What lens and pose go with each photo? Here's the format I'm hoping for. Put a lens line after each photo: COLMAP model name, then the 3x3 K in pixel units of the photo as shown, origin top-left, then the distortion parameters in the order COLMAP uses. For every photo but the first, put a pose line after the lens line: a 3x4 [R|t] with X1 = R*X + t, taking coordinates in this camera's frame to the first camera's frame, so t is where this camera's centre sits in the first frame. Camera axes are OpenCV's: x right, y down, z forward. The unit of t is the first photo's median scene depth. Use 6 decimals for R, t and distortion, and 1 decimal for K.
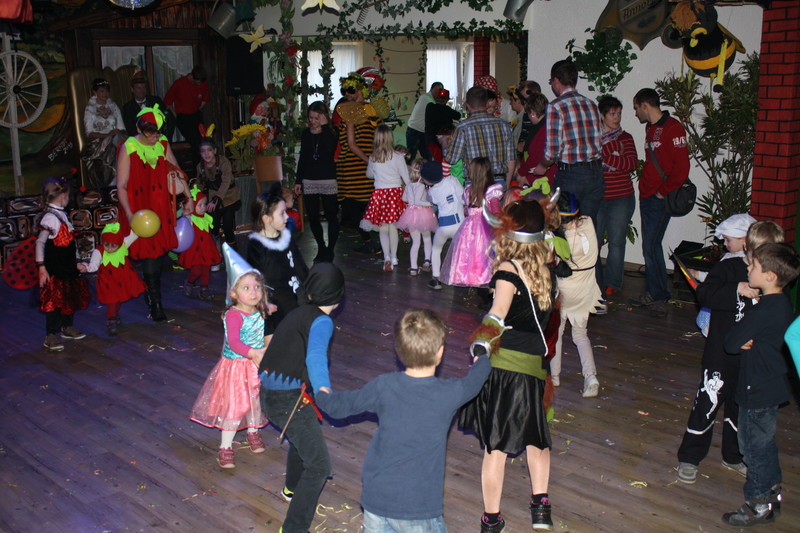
lens RADIAL K [[911.6, 0, 400.0], [0, 911.6, 266.5], [0, 0, 1]] dist [-0.077259, 0.071751]
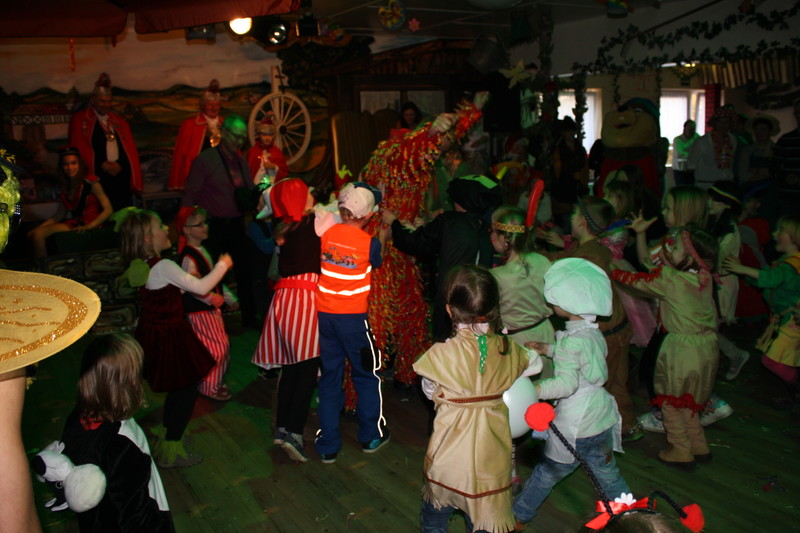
lens RADIAL K [[729.2, 0, 400.0], [0, 729.2, 266.5], [0, 0, 1]] dist [-0.149703, 0.140219]
pose [[0.970398, 0.016315, -0.240960, -0.088408], [-0.026131, 0.998951, -0.037597, -0.011209], [0.240094, 0.042780, 0.969807, 0.222663]]
